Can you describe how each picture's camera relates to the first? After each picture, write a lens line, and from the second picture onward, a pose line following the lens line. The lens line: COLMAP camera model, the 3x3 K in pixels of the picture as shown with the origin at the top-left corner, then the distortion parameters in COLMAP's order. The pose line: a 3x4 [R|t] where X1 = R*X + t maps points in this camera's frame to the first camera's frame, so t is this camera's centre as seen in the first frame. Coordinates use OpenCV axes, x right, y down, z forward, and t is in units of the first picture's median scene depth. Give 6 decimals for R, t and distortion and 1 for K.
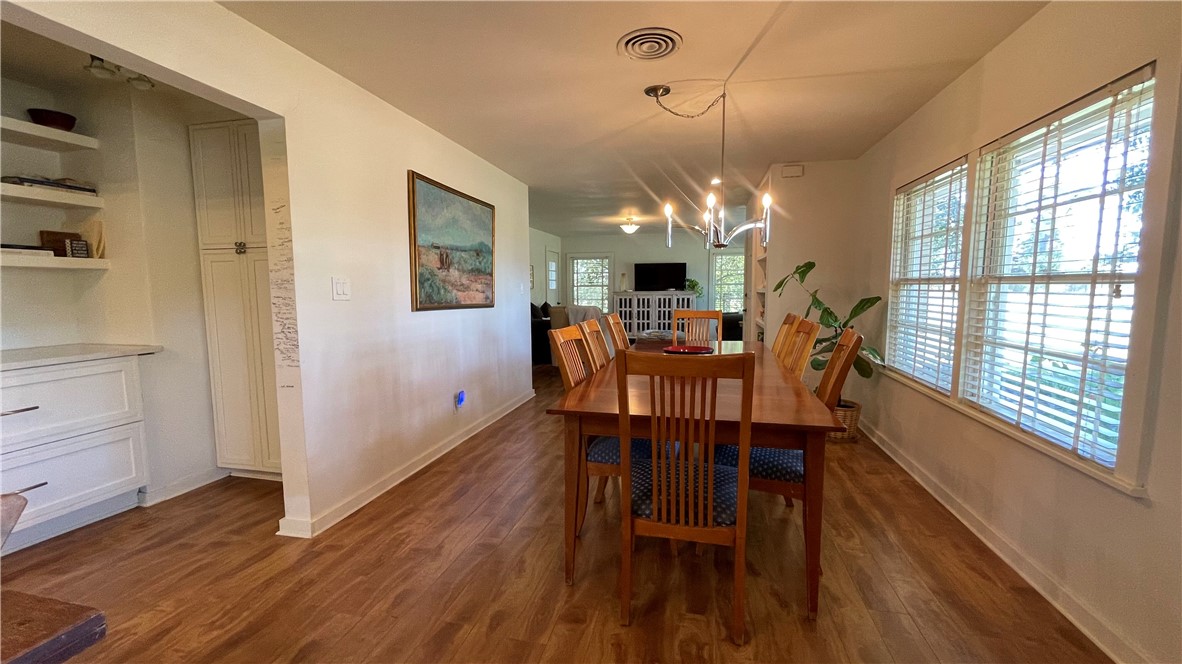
lens RADIAL K [[481.2, 0, 583.5], [0, 481.2, 335.4], [0, 0, 1]] dist [-0.003228, -0.000115]
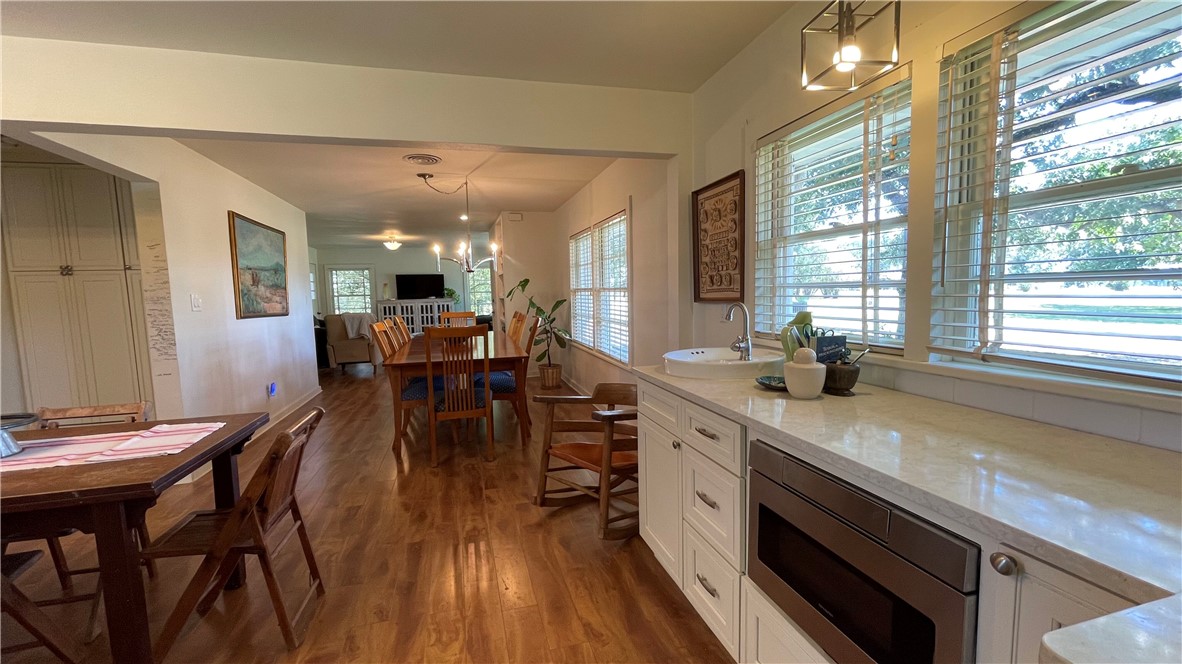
lens RADIAL K [[481.2, 0, 587.7], [0, 481.2, 337.0], [0, 0, 1]] dist [-0.003228, -0.000115]
pose [[0.875083, -0.060752, 0.480144, -0.129295], [0.066097, 0.997796, 0.005786, 0.043862], [-0.479438, 0.026673, 0.877170, -0.483014]]
